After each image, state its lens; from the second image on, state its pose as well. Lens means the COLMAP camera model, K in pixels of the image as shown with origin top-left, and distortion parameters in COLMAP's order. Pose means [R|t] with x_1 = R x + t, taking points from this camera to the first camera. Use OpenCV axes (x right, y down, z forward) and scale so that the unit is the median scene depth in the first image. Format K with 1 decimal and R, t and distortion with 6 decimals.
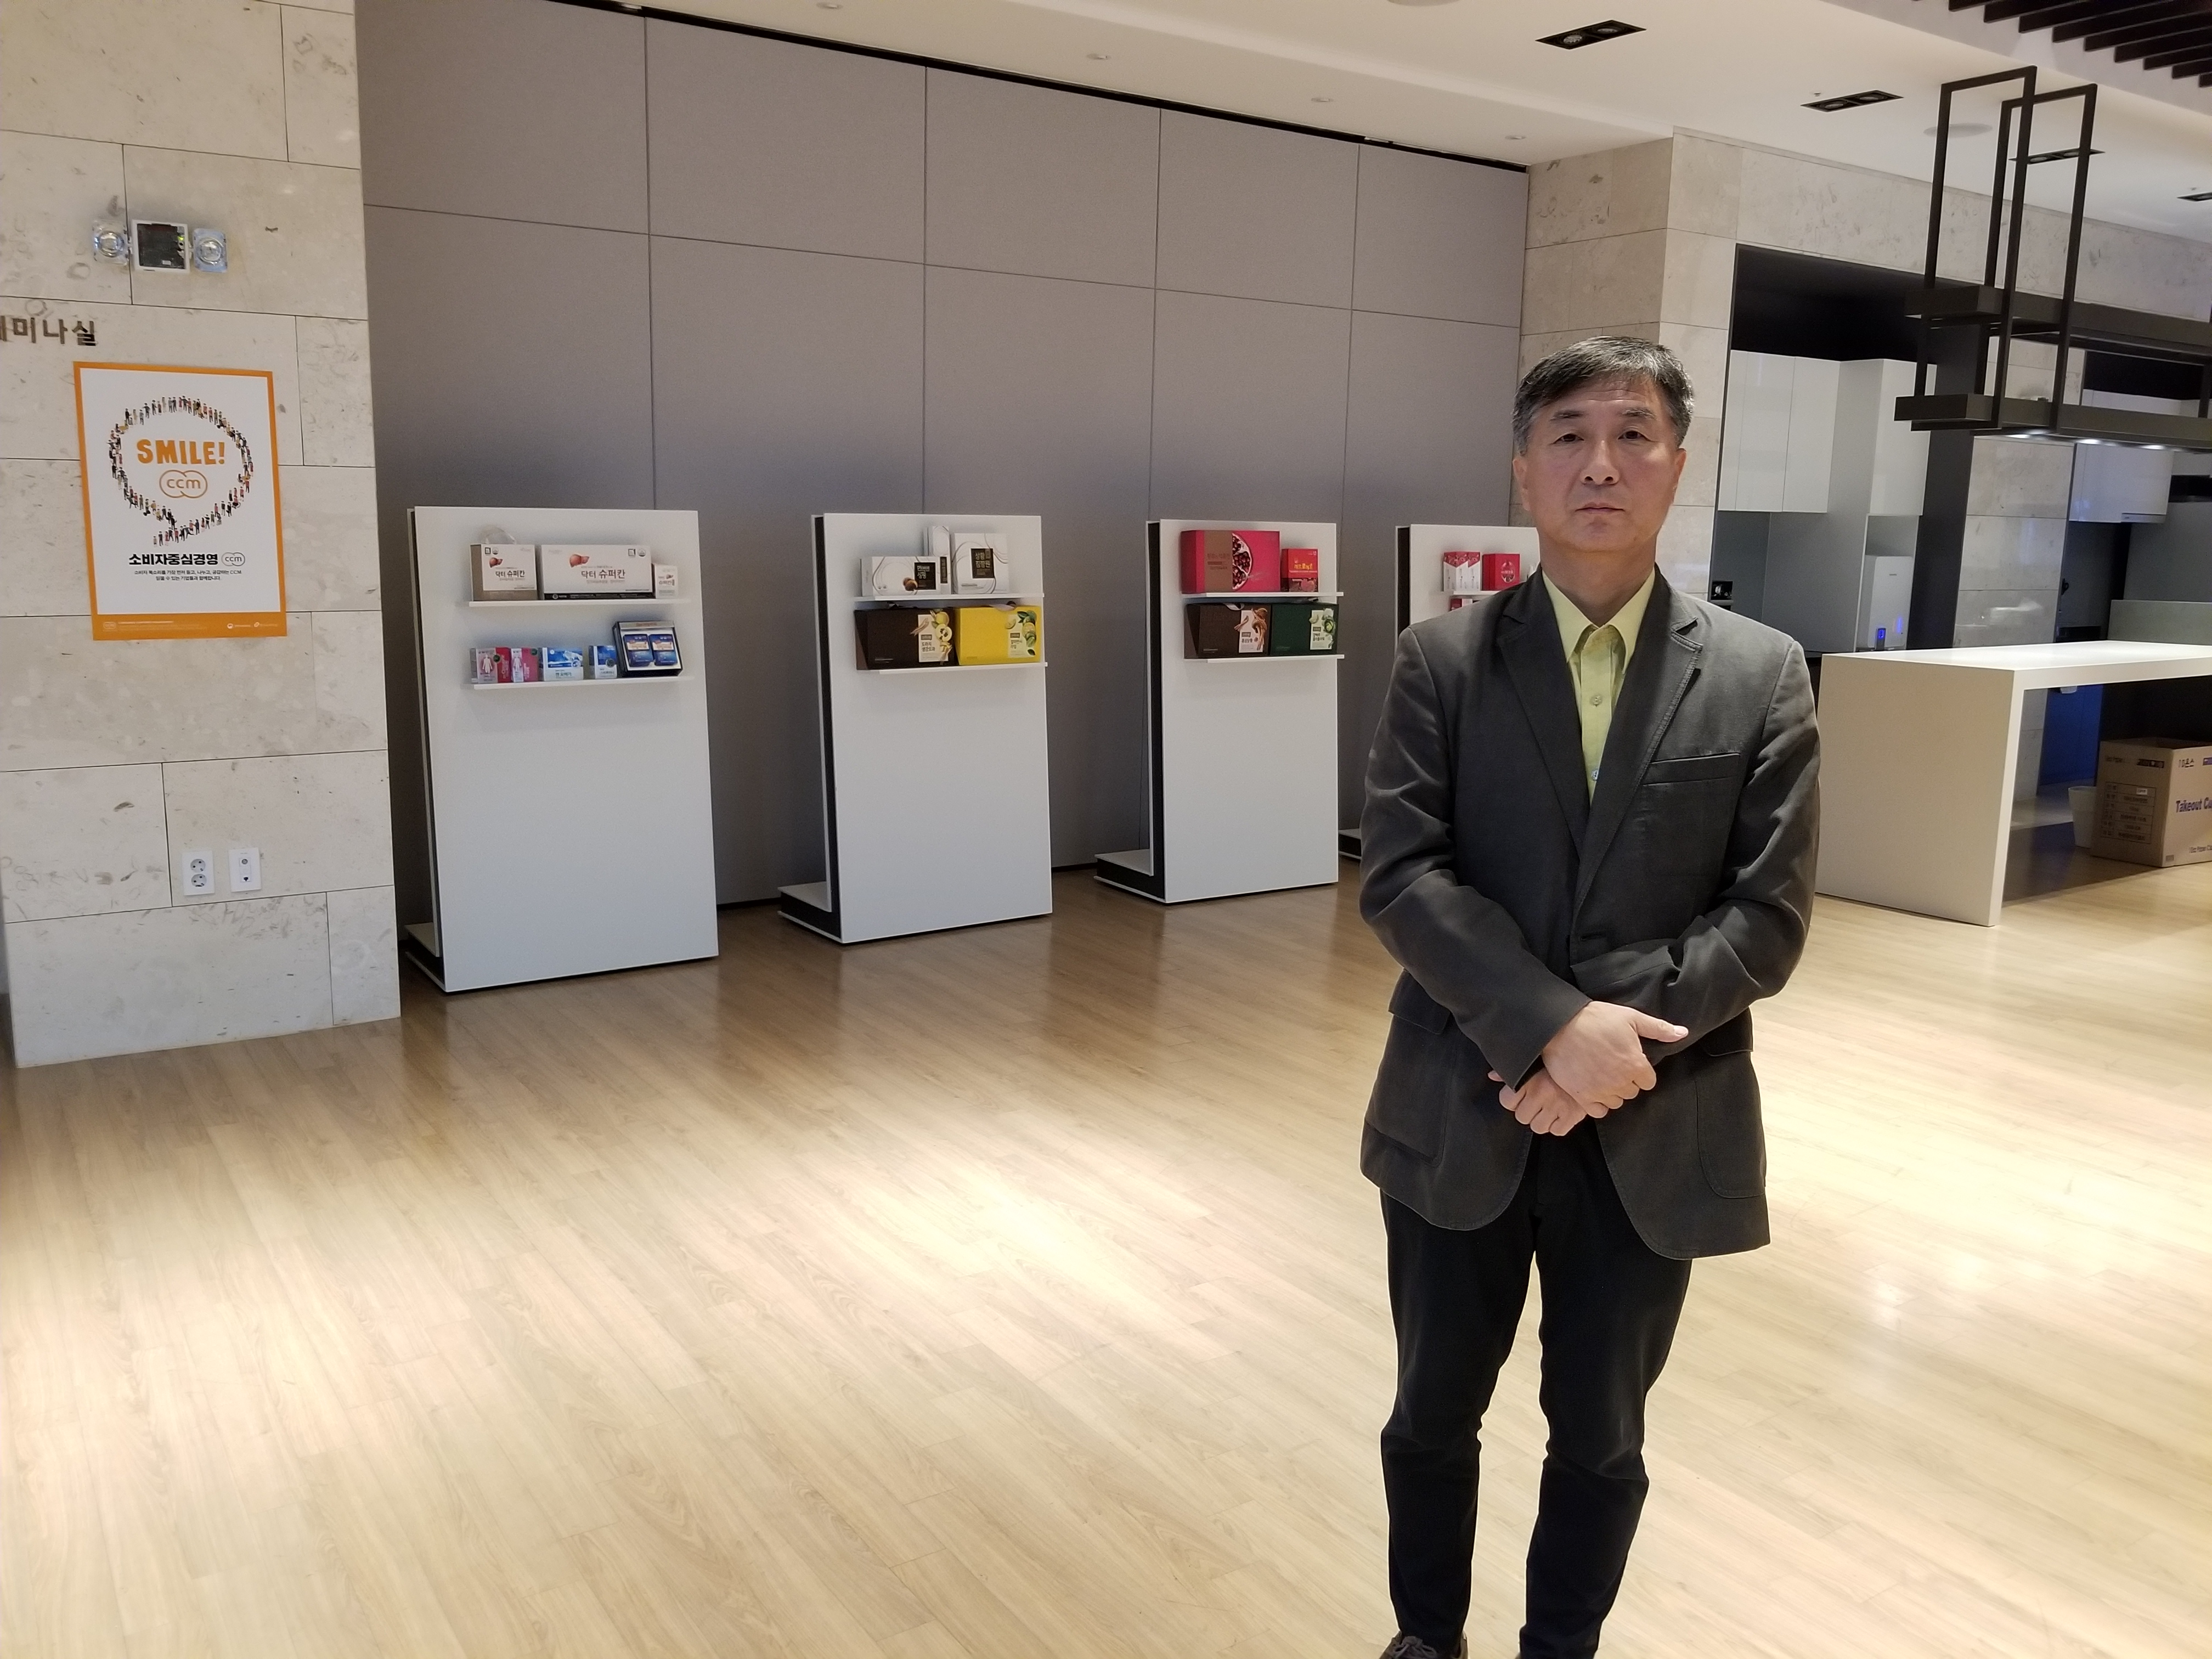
lens RADIAL K [[1703.6, 0, 1032.8], [0, 1703.6, 807.0], [0, 0, 1]] dist [-0.000278, -0.009320]
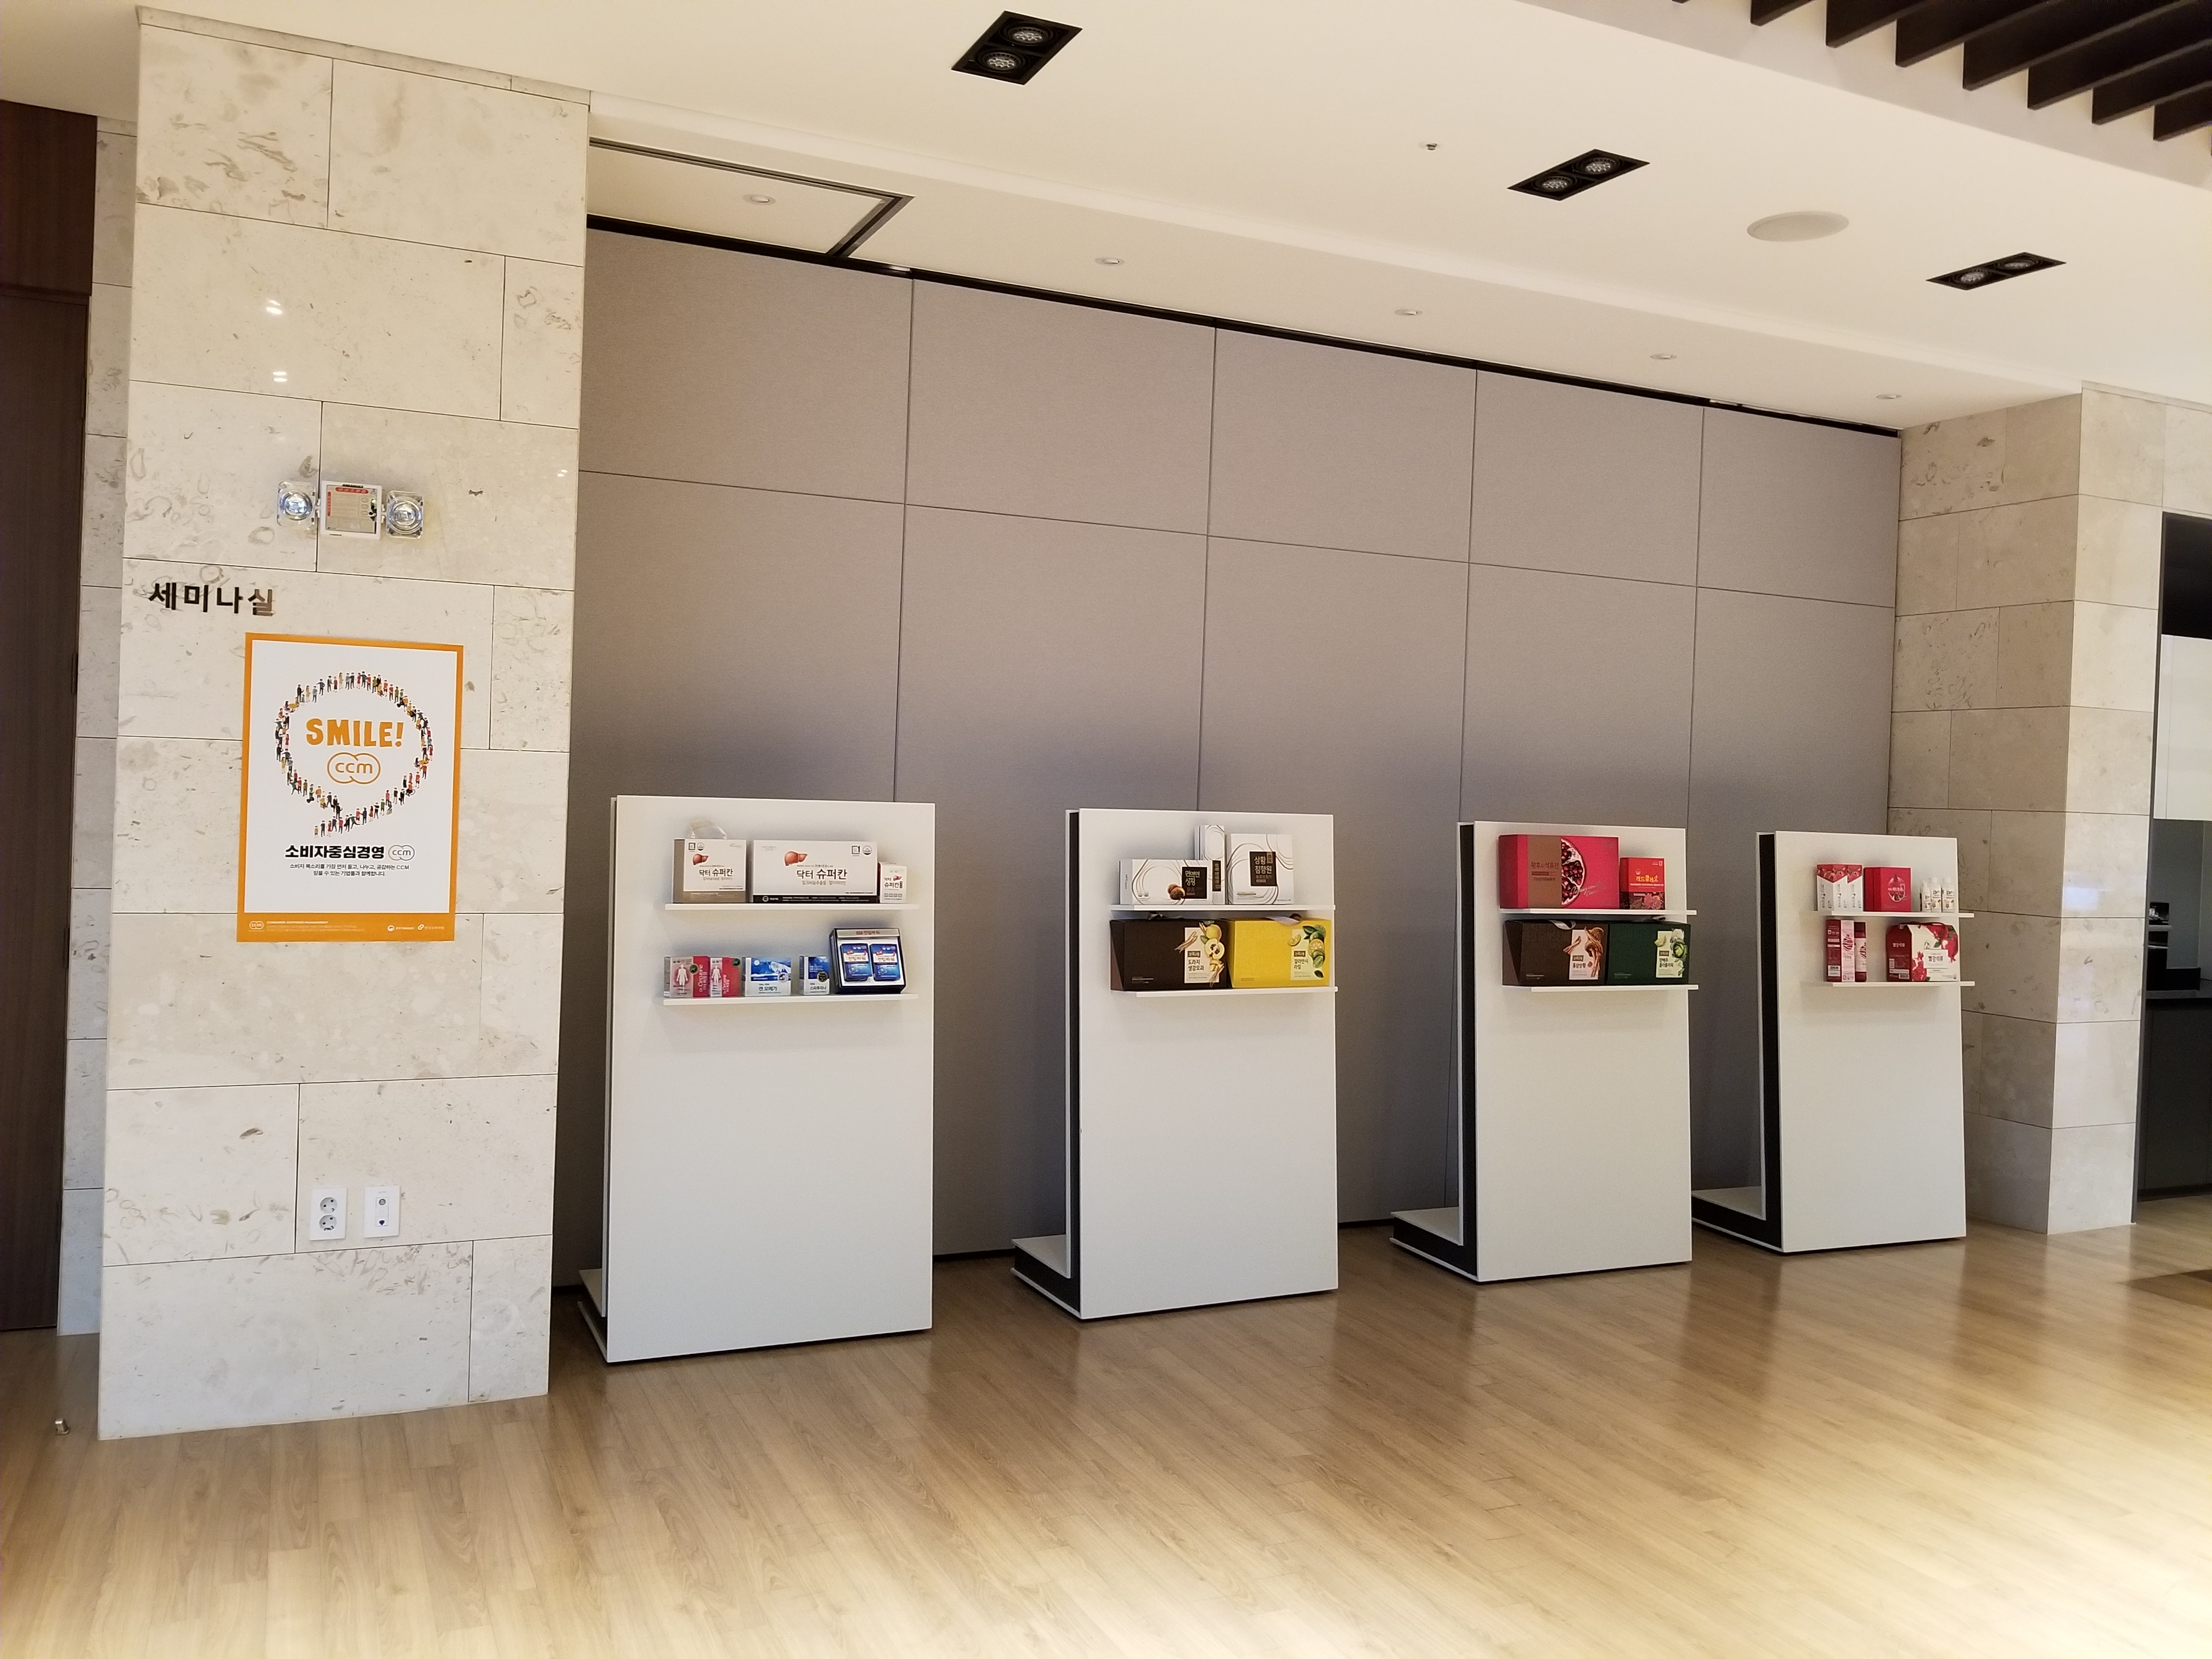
lens RADIAL K [[1703.6, 0, 1070.4], [0, 1703.6, 816.2], [0, 0, 1]] dist [-0.000278, -0.009320]
pose [[0.988338, 0.020020, -0.150951, 0.004322], [-0.043295, 0.987351, -0.152521, -0.039751], [0.145989, 0.157278, 0.976704, 0.166496]]
